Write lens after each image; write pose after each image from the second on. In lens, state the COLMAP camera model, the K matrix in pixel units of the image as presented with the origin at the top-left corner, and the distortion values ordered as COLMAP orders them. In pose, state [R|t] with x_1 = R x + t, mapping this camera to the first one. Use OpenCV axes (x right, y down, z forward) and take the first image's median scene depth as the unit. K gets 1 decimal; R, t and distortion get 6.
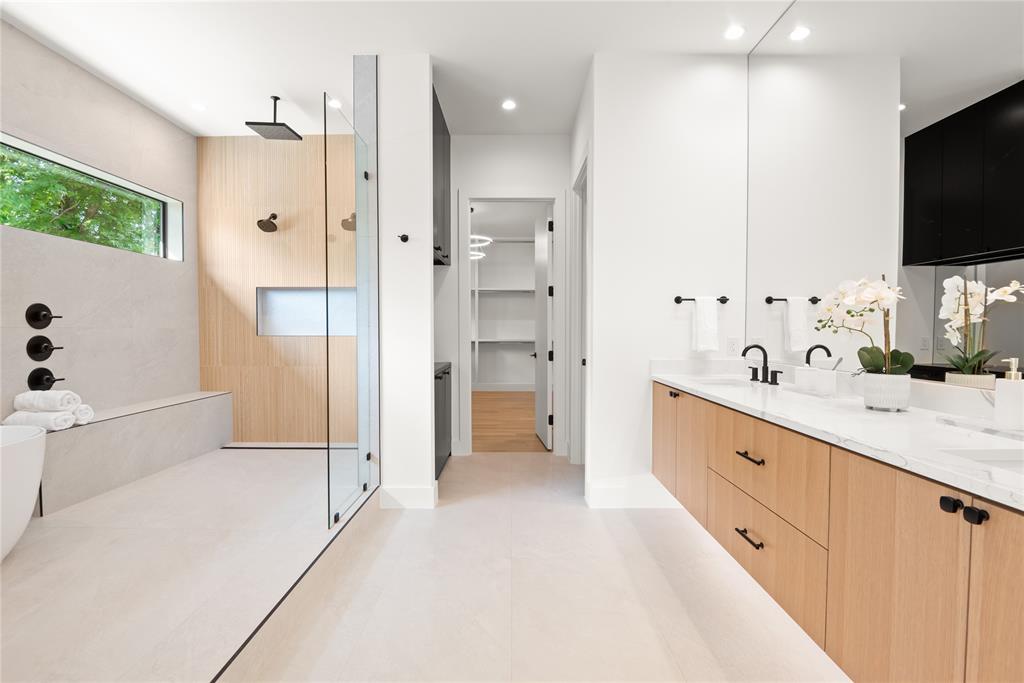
lens RADIAL K [[474.6, 0, 510.2], [0, 474.6, 343.8], [0, 0, 1]] dist [-0.014319, -0.000153]
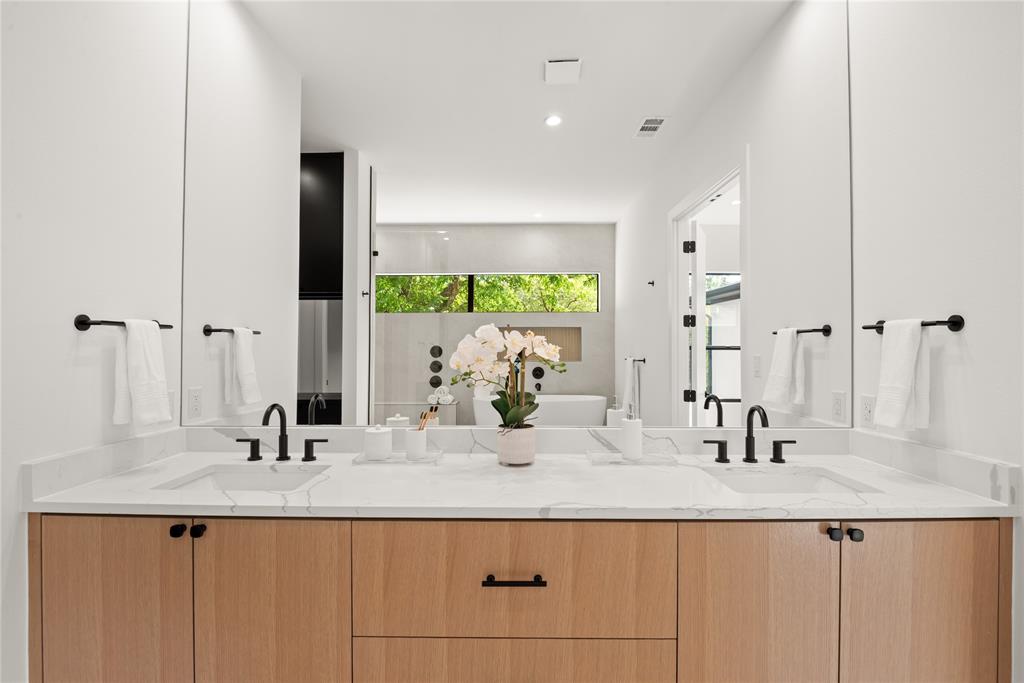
lens RADIAL K [[474.6, 0, 510.2], [0, 474.6, 343.8], [0, 0, 1]] dist [-0.014319, -0.000153]
pose [[0.008137, 0.008473, 0.999931, -0.105980], [0.027954, 0.999571, -0.008698, -0.057545], [-0.999576, 0.028023, 0.007896, 0.591878]]
